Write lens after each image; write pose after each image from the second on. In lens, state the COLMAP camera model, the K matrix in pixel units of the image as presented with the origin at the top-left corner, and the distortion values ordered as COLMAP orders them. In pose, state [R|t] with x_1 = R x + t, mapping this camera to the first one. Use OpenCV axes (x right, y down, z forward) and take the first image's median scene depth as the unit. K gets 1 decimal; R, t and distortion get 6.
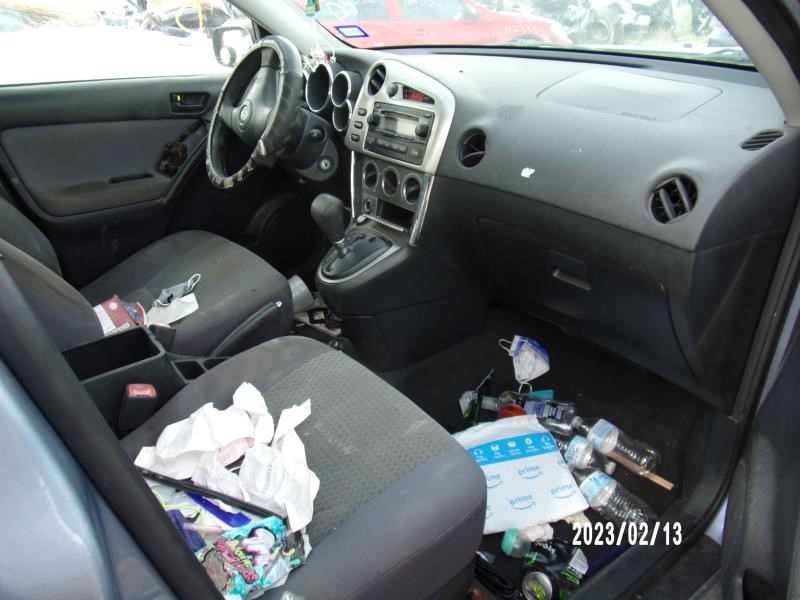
lens RADIAL K [[609.5, 0, 398.2], [0, 609.5, 303.4], [0, 0, 1]] dist [-0.004147, 0.008939]
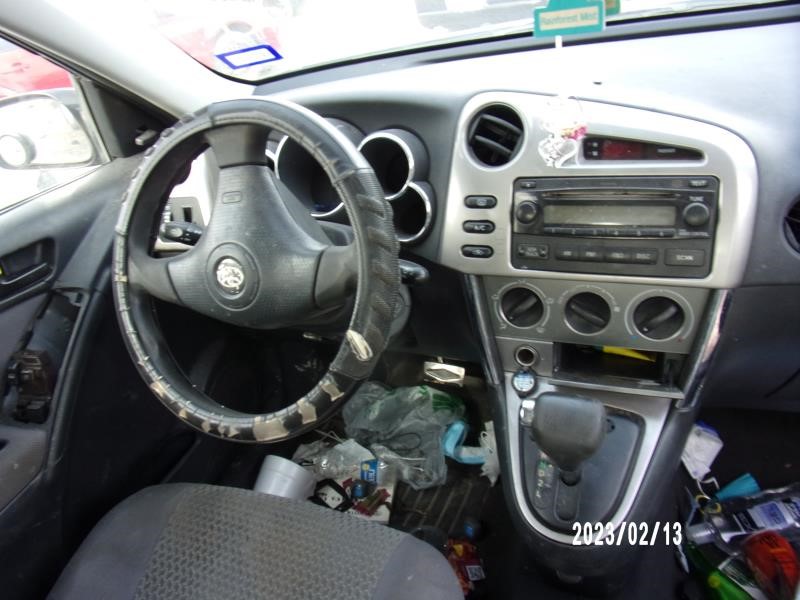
lens RADIAL K [[609.5, 0, 398.2], [0, 609.5, 303.4], [0, 0, 1]] dist [-0.004147, 0.008939]
pose [[0.850177, -0.366054, 0.378422, -0.346878], [0.352158, 0.929675, 0.108117, -0.311866], [-0.391386, 0.041346, 0.919297, 0.544521]]
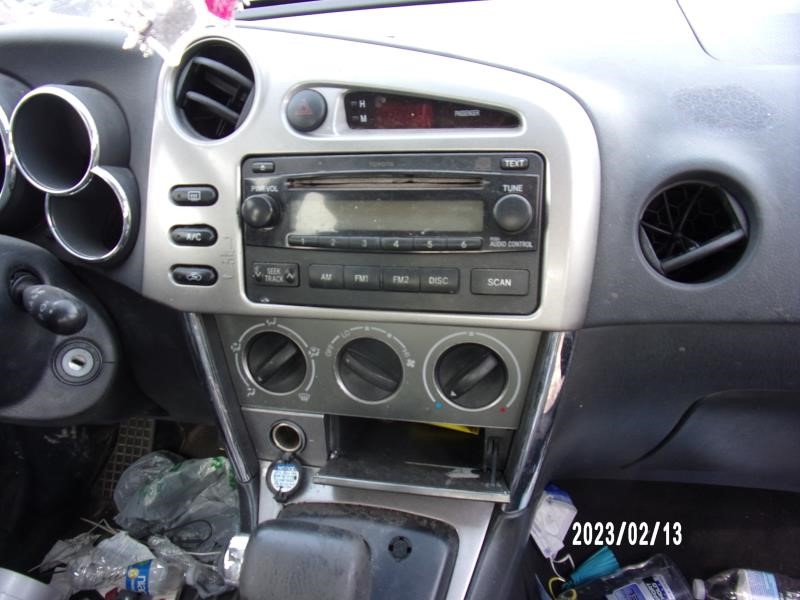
lens RADIAL K [[598.1, 0, 400.0], [0, 598.1, 300.0], [0, 0, 1]] dist [-0.030866, -0.001783]
pose [[0.753312, -0.344747, 0.560063, -0.172421], [0.342151, 0.932713, 0.113923, -0.258279], [-0.561653, 0.105806, 0.820580, 0.677219]]
